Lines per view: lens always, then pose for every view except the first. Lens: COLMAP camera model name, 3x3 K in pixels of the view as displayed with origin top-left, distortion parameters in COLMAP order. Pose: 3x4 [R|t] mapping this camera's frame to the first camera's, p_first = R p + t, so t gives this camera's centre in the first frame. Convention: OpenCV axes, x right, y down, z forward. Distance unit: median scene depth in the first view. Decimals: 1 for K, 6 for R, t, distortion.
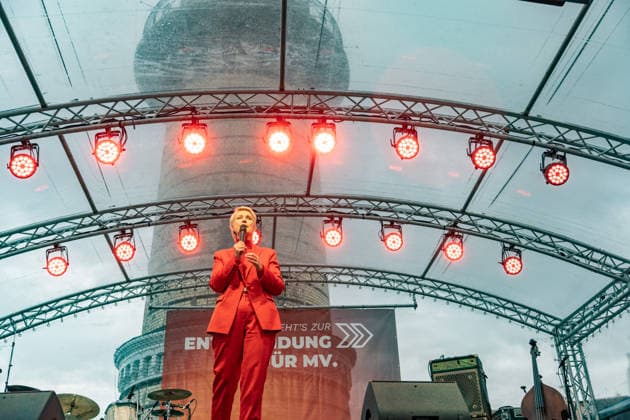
lens RADIAL K [[644.7, 0, 308.4], [0, 644.7, 230.4], [0, 0, 1]] dist [0.006379, 0.000000]
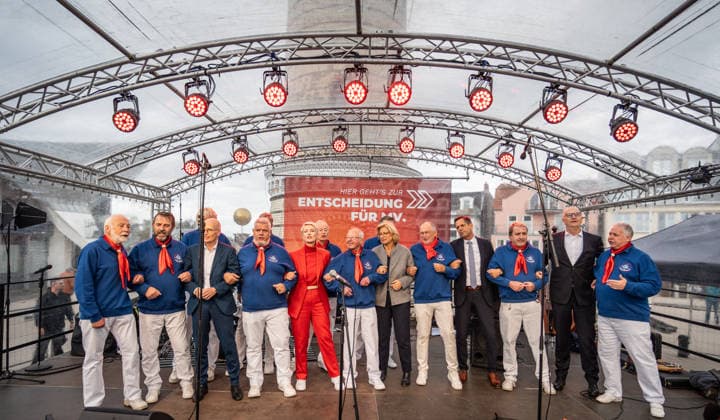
lens RADIAL K [[384.7, 0, 356.5], [0, 384.7, 242.4], [0, 0, 1]] dist [-0.027124, 0.008378]
pose [[0.994397, 0.056003, -0.089652, 0.019526], [-0.008855, 0.889275, 0.457287, -0.158255], [0.105335, -0.453931, 0.884789, 0.266251]]
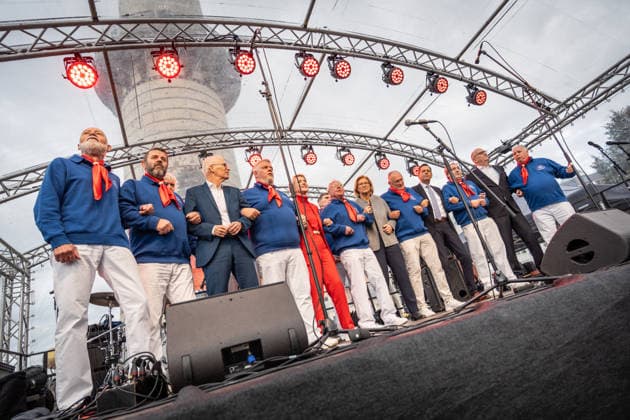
lens RADIAL K [[340.1, 0, 309.4], [0, 340.1, 214.9], [0, 0, 1]] dist [-0.016840, 0.005086]
pose [[0.940609, -0.102798, 0.323555, -0.222195], [0.077741, 0.992951, 0.089474, 0.067481], [-0.330472, -0.059006, 0.941969, 0.282478]]
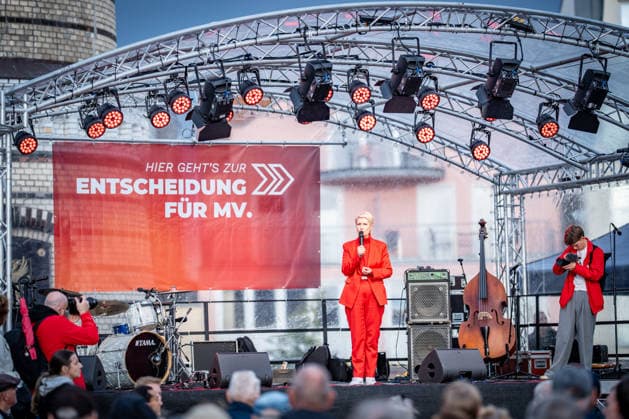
lens RADIAL K [[2300.0, 0, 303.1], [0, 2300.0, 194.9], [0, 0, 1]] dist [0.476326, 0.000000]
pose [[0.936918, 0.034941, 0.347799, -1.097144], [-0.167289, 0.918466, 0.358378, -1.053273], [-0.306919, -0.393953, 0.866372, -1.865048]]
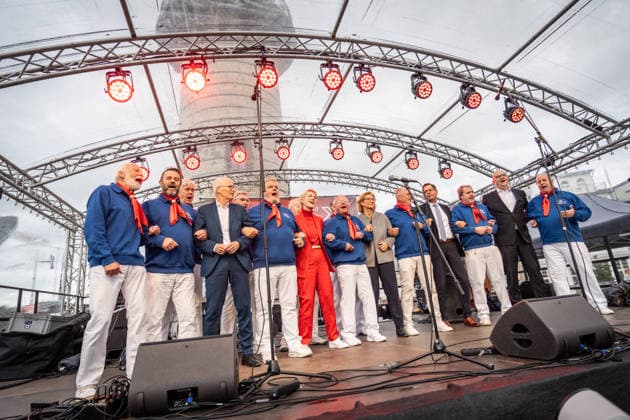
lens RADIAL K [[340.1, 0, 310.0], [0, 340.1, 216.7], [0, 0, 1]] dist [-0.016840, 0.005086]
pose [[0.983878, -0.019946, 0.177726, -0.164659], [-0.018498, 0.977081, 0.212061, -0.012081], [-0.177882, -0.211930, 0.960960, 0.238874]]
